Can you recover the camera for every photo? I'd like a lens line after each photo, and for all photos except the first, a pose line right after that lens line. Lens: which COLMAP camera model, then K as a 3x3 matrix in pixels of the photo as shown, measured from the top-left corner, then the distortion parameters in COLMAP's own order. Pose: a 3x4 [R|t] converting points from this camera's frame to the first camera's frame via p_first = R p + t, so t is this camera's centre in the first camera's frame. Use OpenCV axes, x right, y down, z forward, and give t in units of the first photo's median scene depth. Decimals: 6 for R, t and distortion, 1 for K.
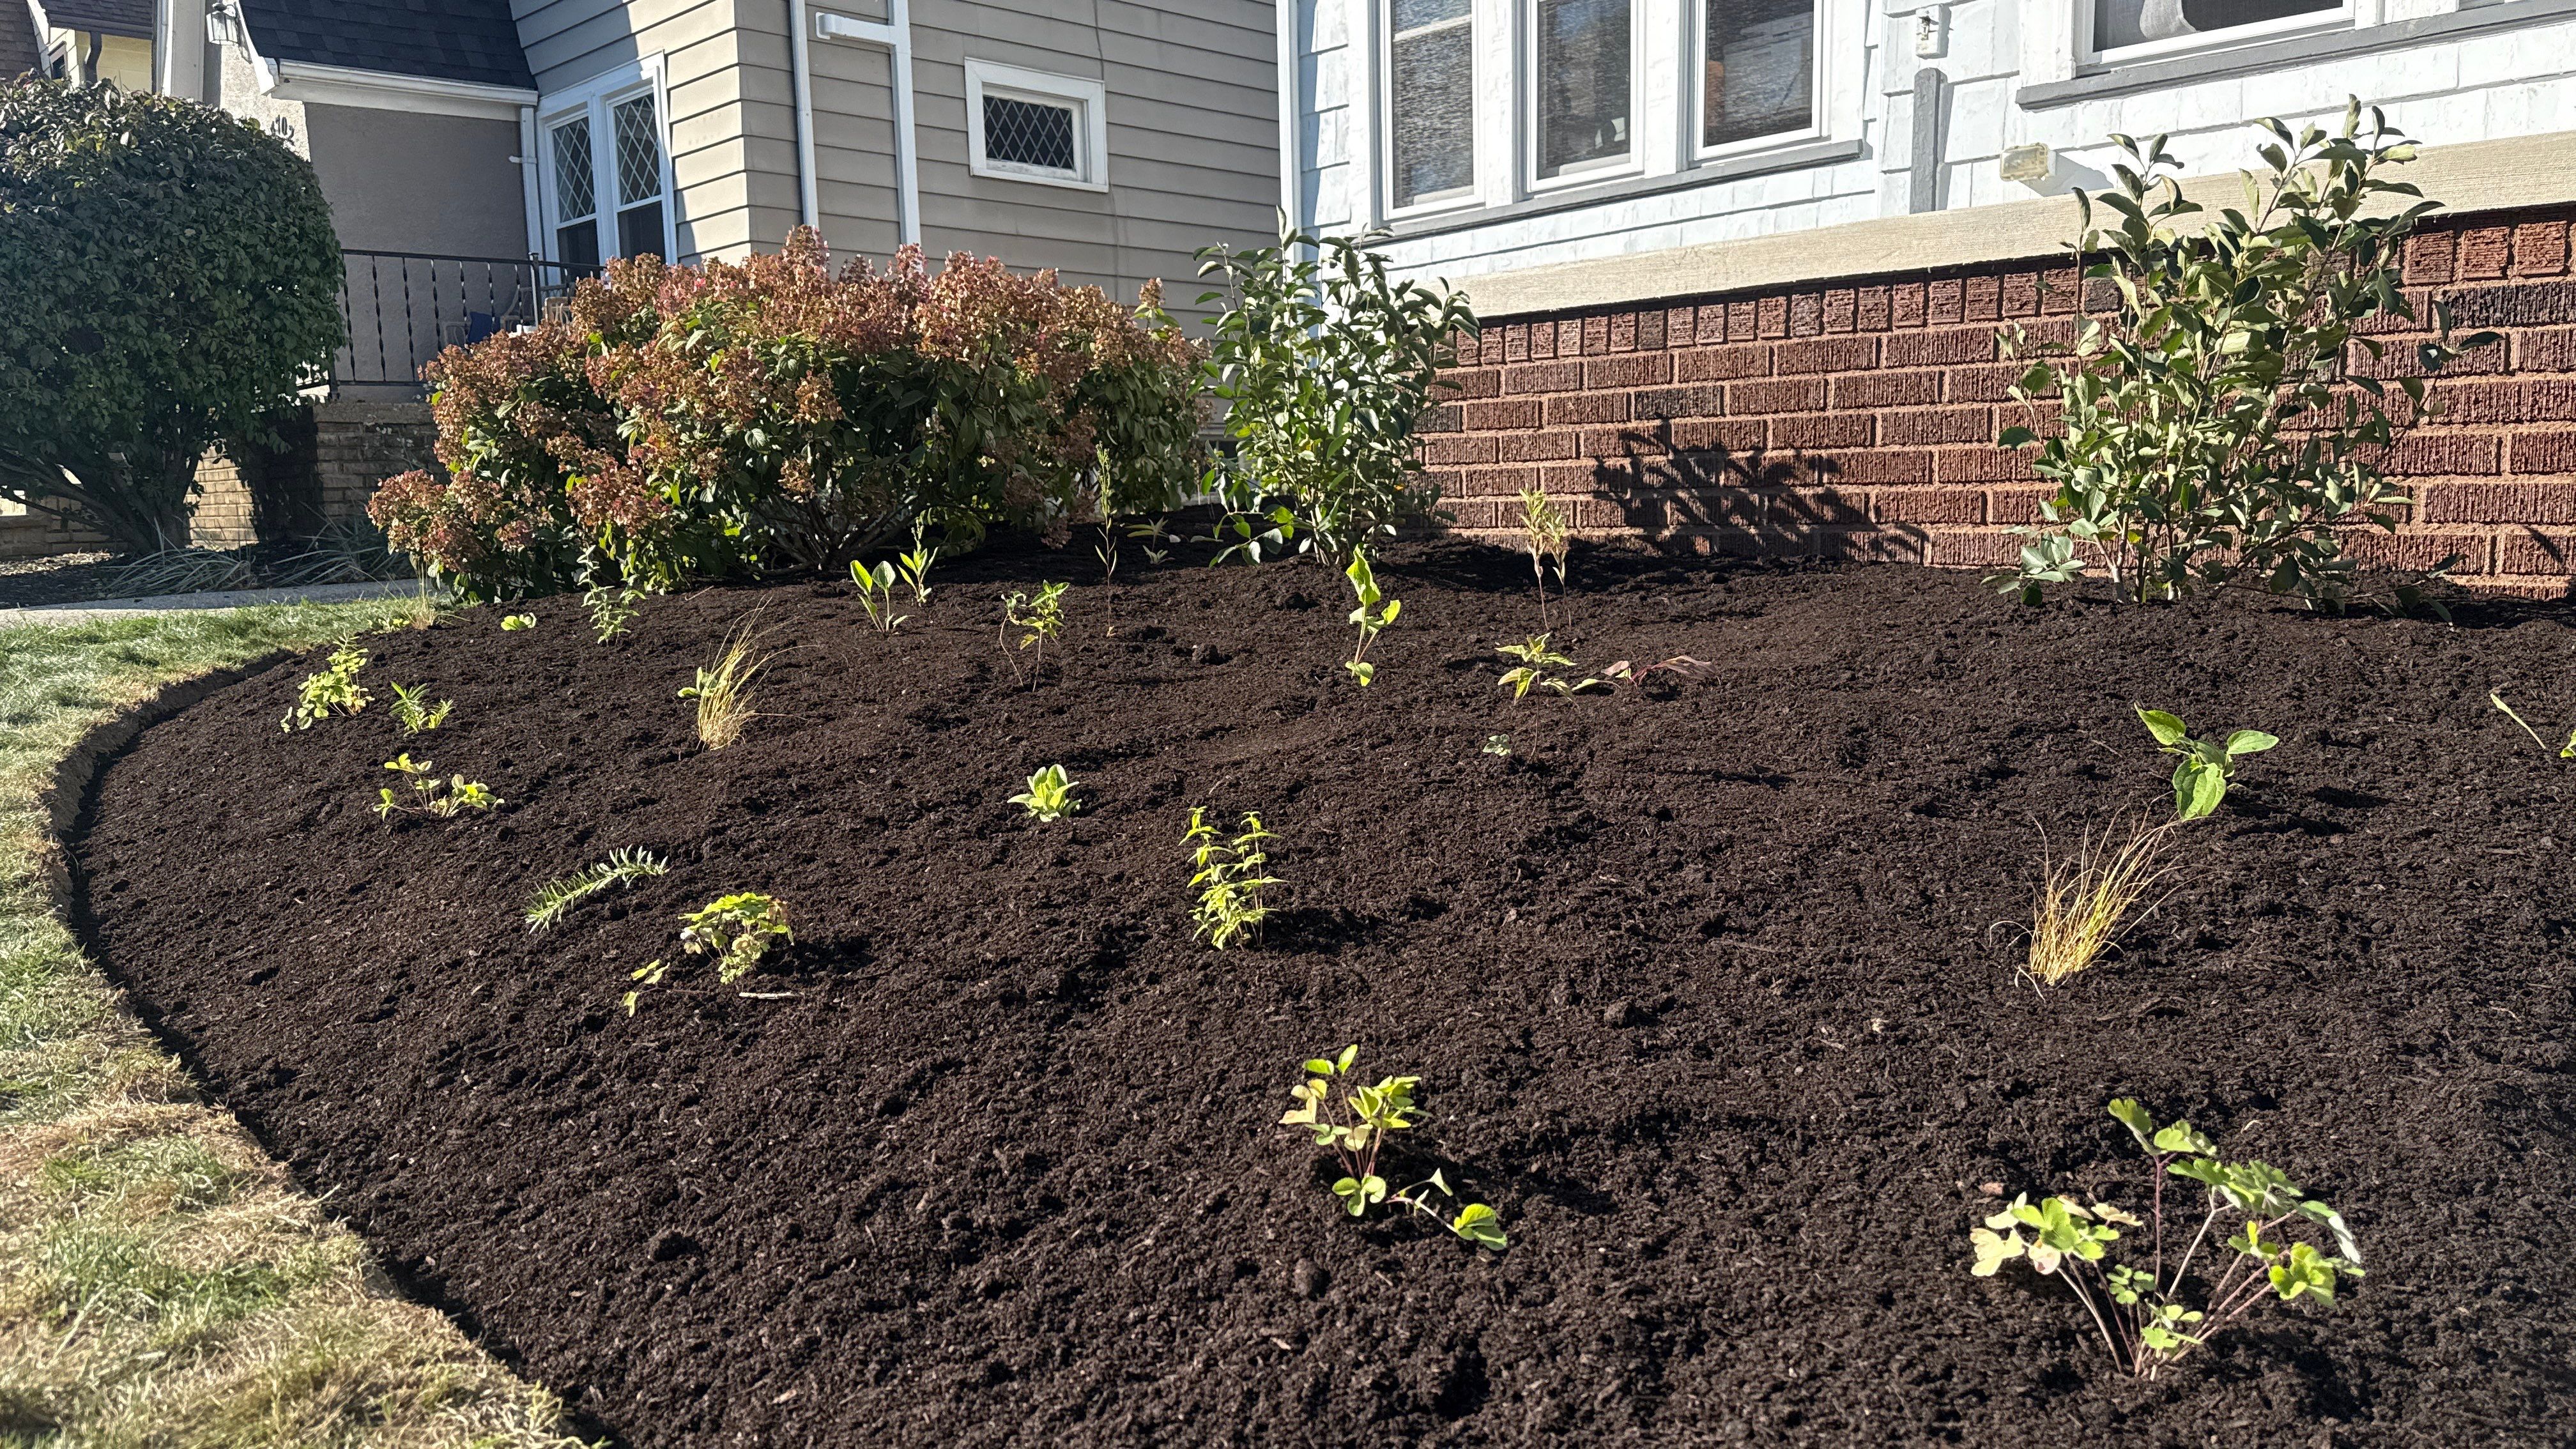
lens RADIAL K [[1786.8, 0, 1288.0], [0, 1786.8, 724.5], [0, 0, 1]] dist [0.081068, -0.103322]
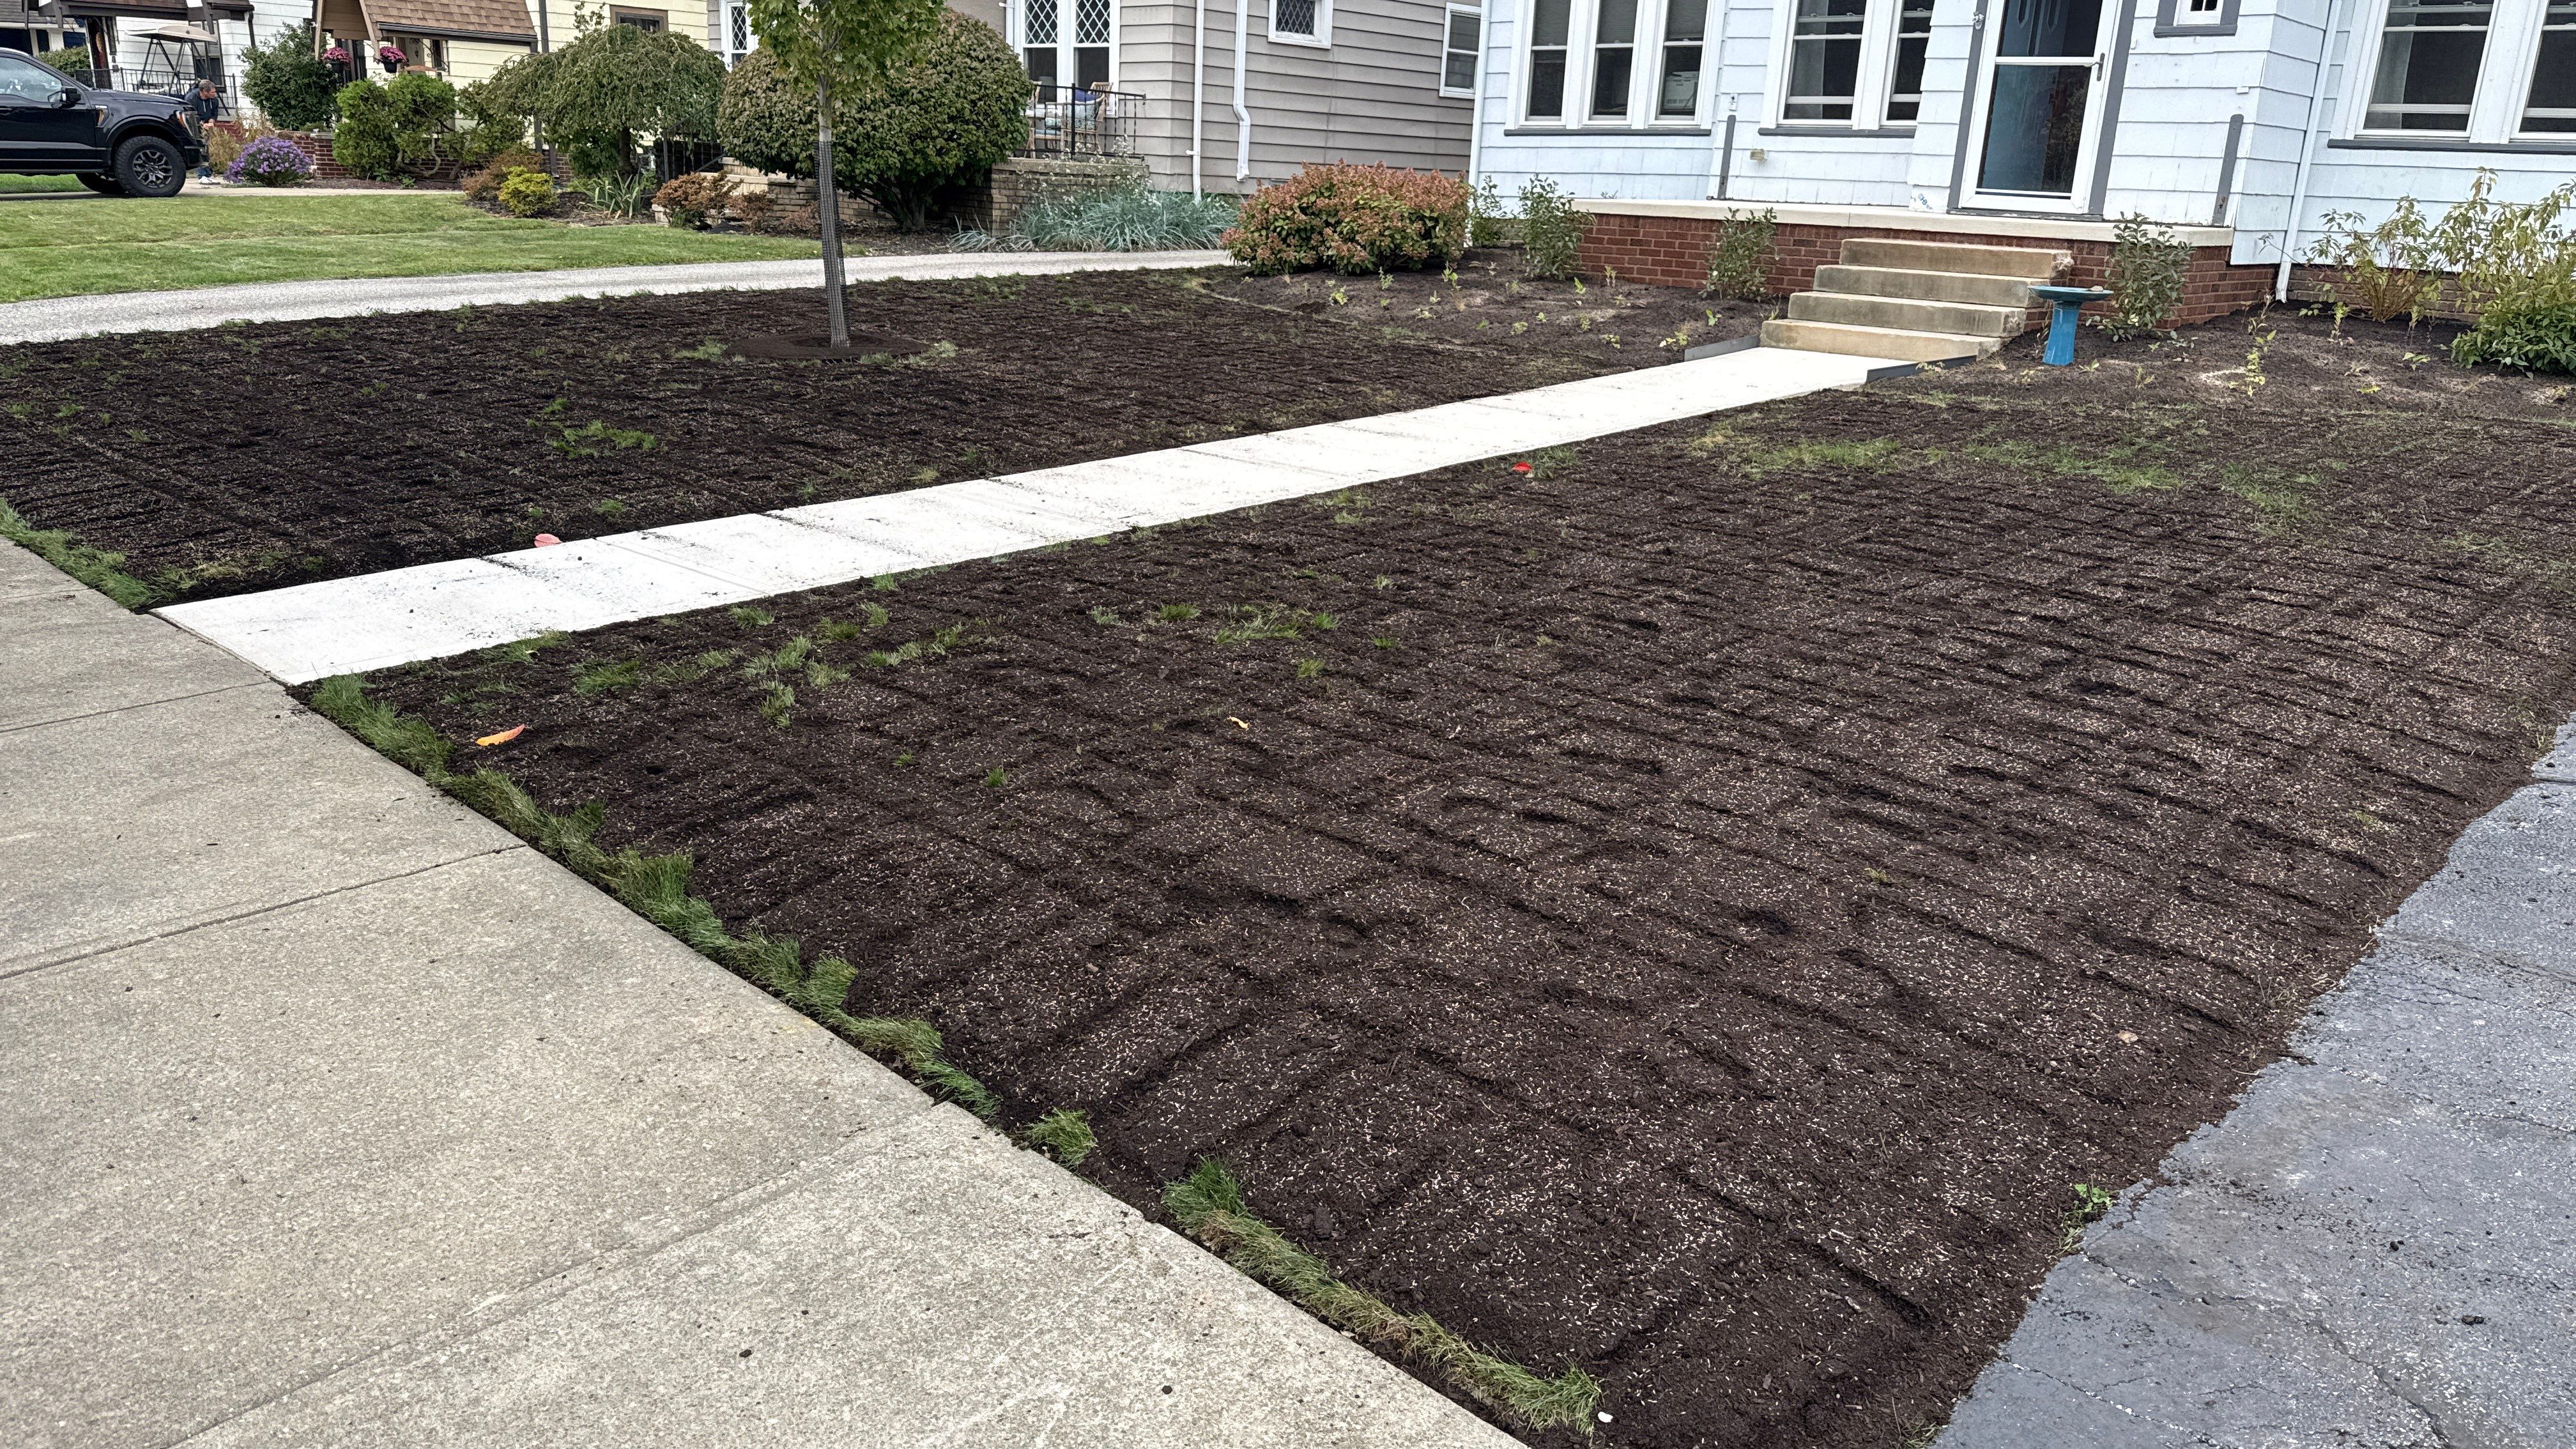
lens RADIAL K [[1821.2, 0, 1280.6], [0, 1821.2, 690.6], [0, 0, 1]] dist [0.092390, -0.136983]
pose [[0.996693, 0.054947, 0.059873, -0.348672], [-0.063110, 0.987518, 0.144312, 0.120790], [-0.051196, -0.147613, 0.987719, -1.421213]]
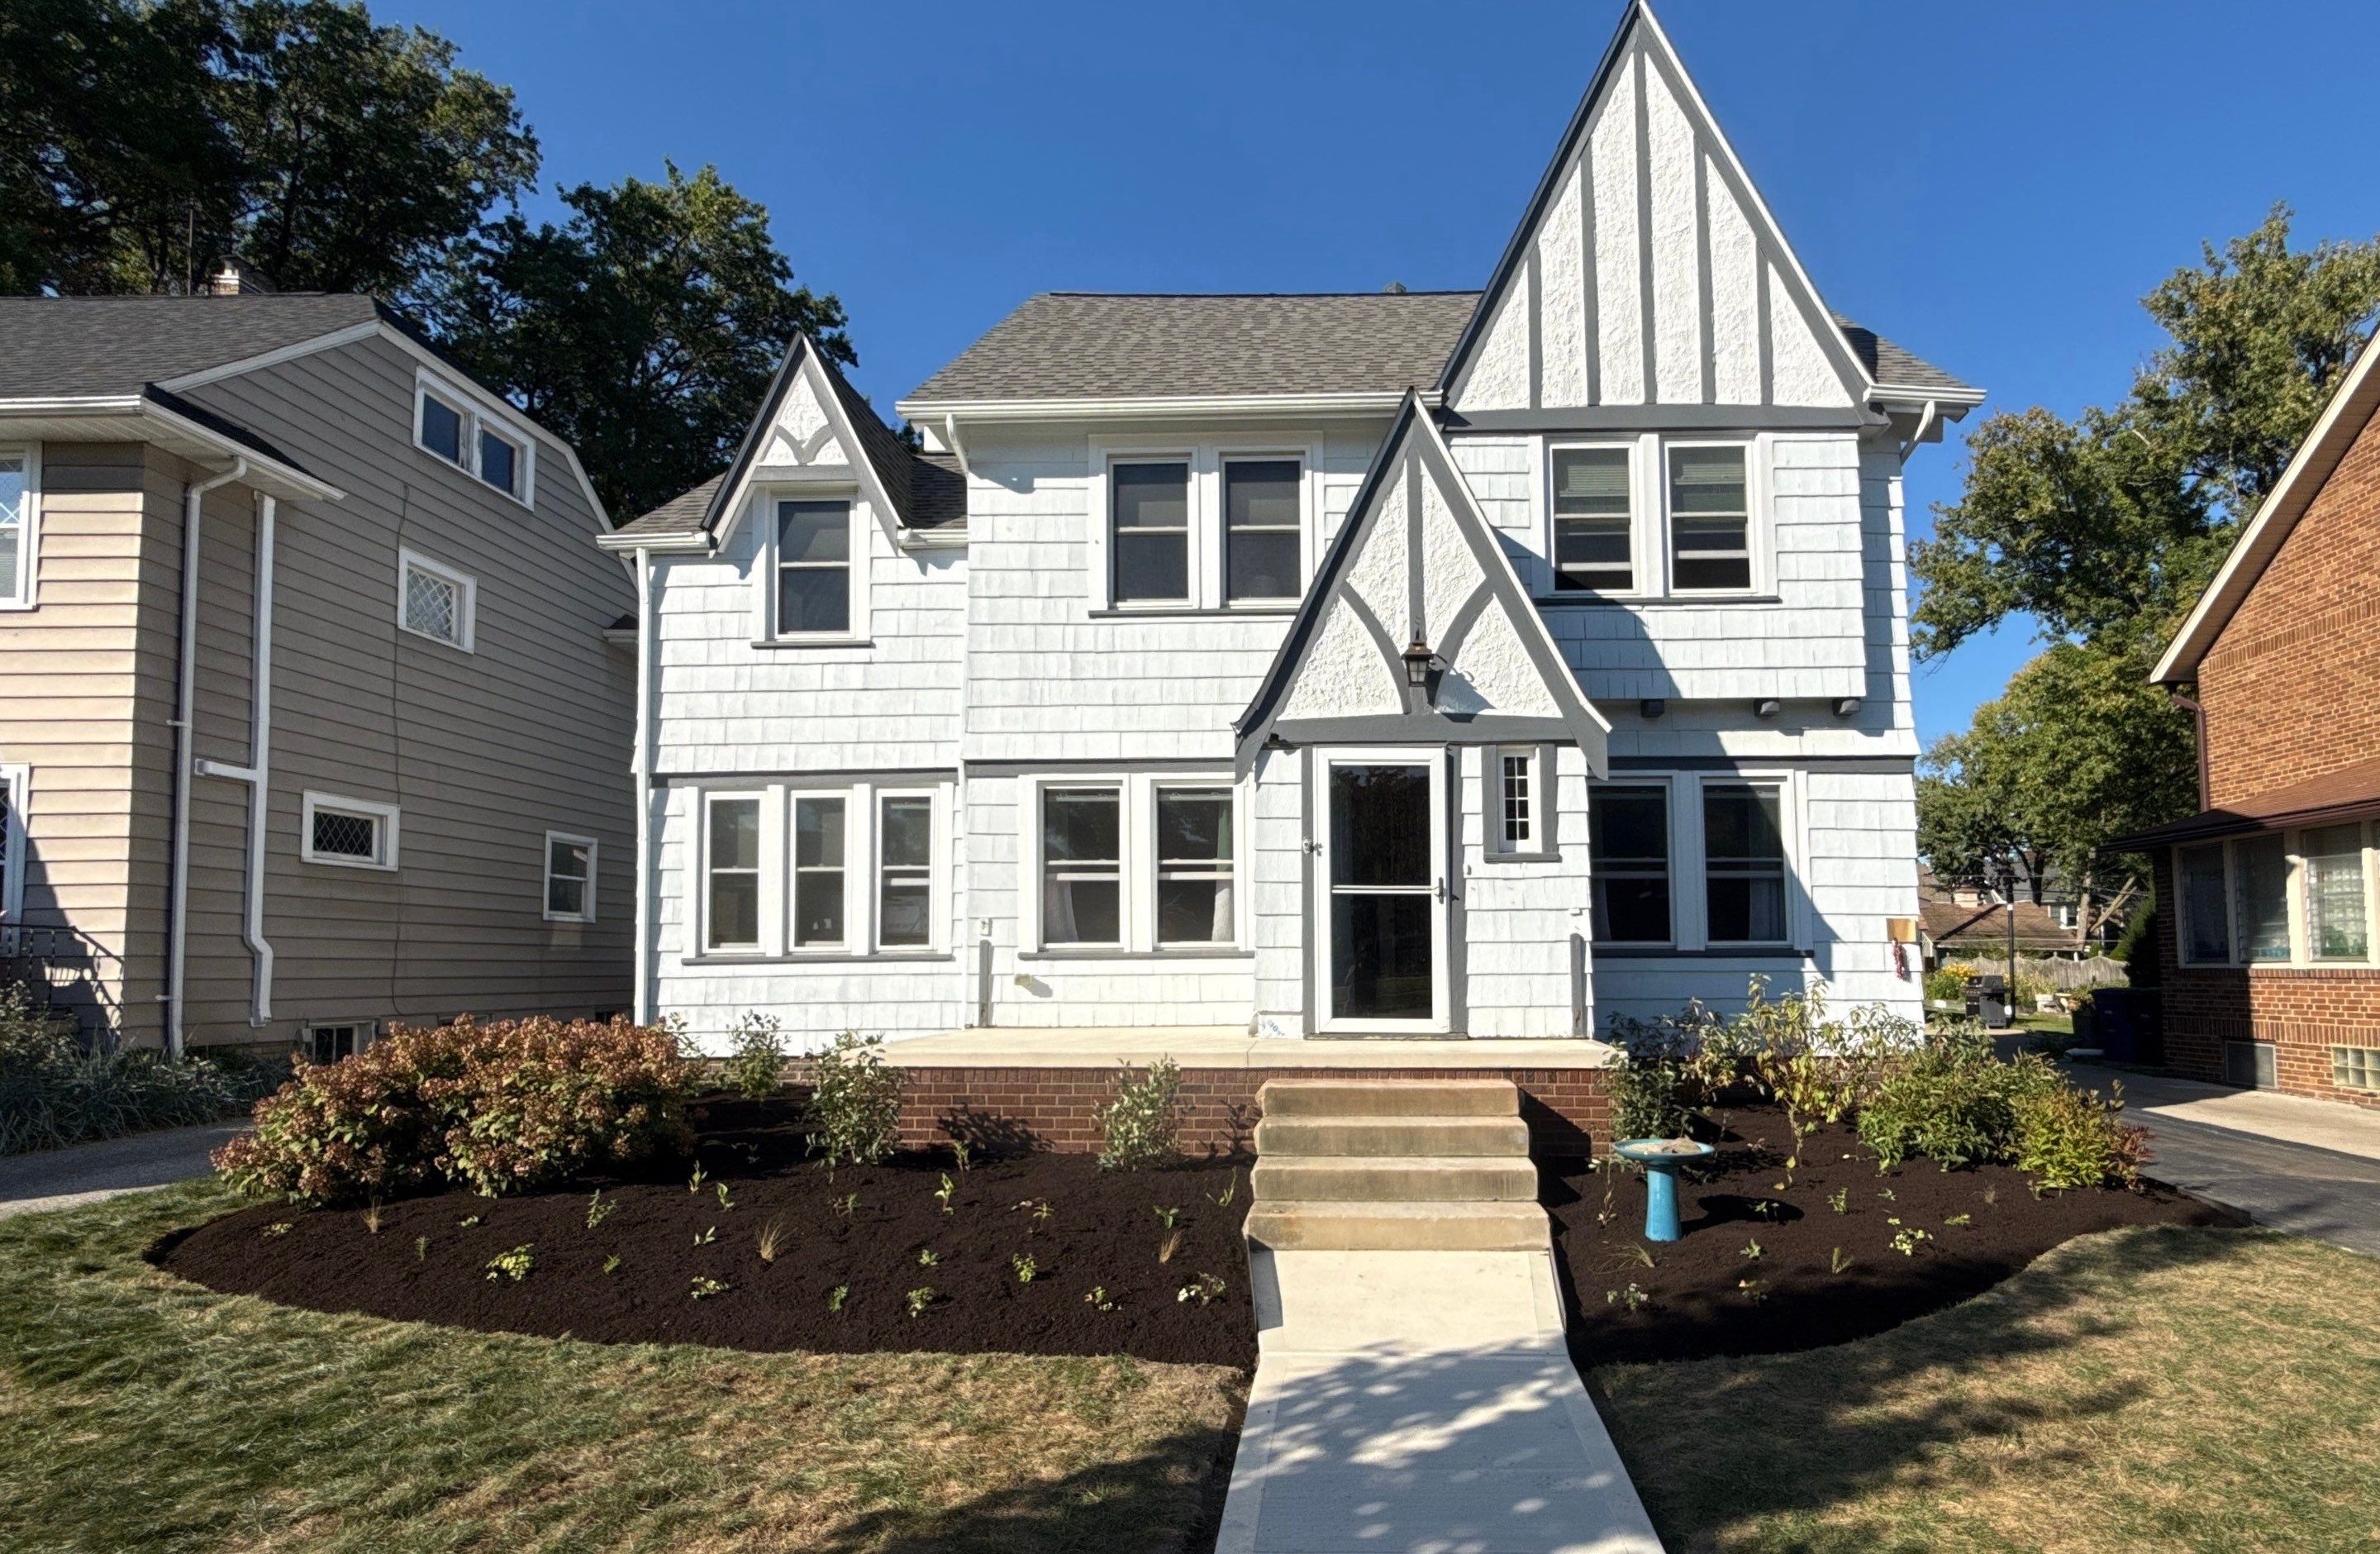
lens RADIAL K [[1139.4, 0, 1304.0], [0, 1139.4, 907.5], [0, 0, 1]] dist [0.015158, -0.000297]
pose [[0.721338, 0.061985, 0.689804, -0.340678], [0.074570, 0.983246, -0.166333, -0.061000], [-0.688557, 0.171421, 0.704630, -0.384685]]
